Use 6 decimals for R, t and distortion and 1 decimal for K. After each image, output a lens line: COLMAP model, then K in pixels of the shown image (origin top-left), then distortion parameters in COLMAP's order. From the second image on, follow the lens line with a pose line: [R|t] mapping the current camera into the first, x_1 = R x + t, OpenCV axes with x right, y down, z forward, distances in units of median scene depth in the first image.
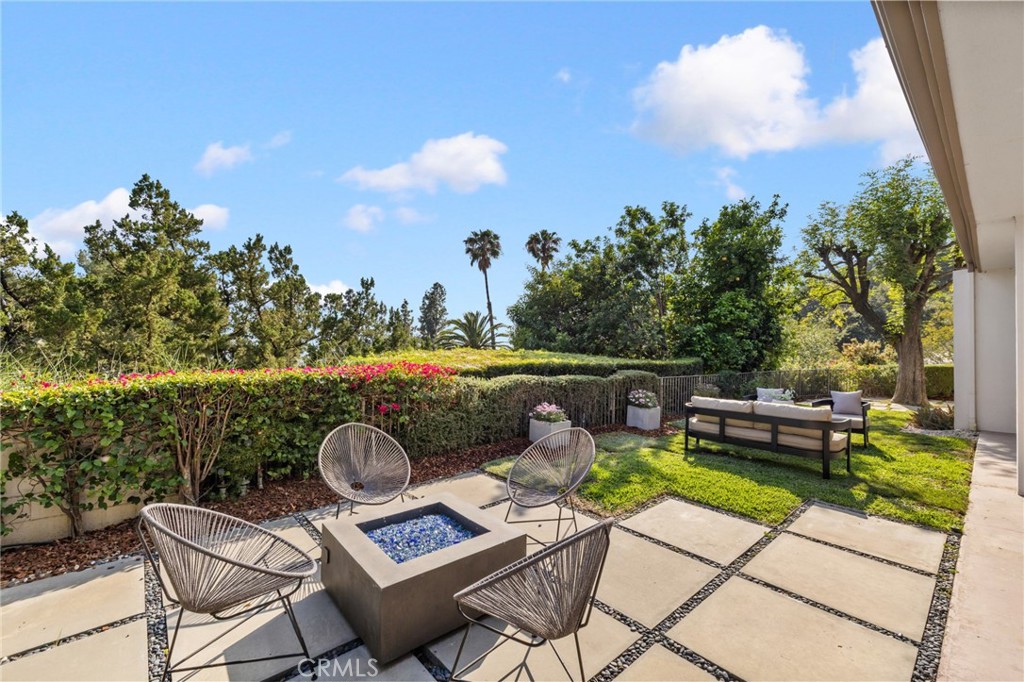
lens RADIAL K [[417.3, 0, 512.0], [0, 417.3, 341.0], [0, 0, 1]] dist [-0.000447, -0.000384]
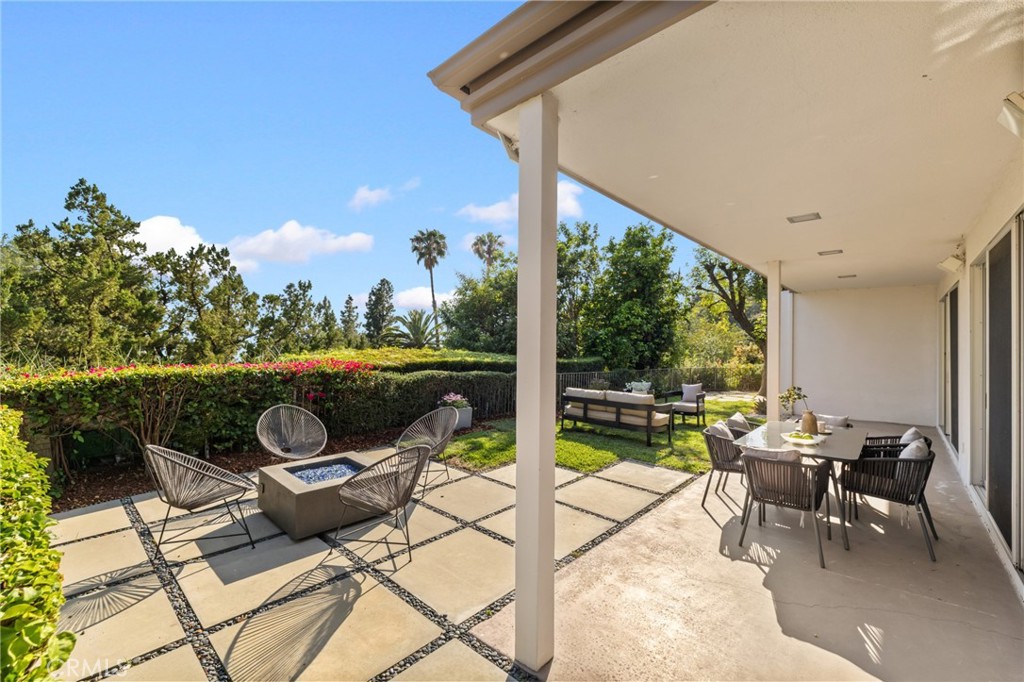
lens RADIAL K [[417.3, 0, 512.0], [0, 417.3, 341.0], [0, 0, 1]] dist [-0.000447, -0.000384]
pose [[0.993112, 0.011819, 0.116573, 0.088697], [-0.012478, 0.999910, 0.004923, -0.011426], [-0.116504, -0.006344, 0.993170, -0.196405]]
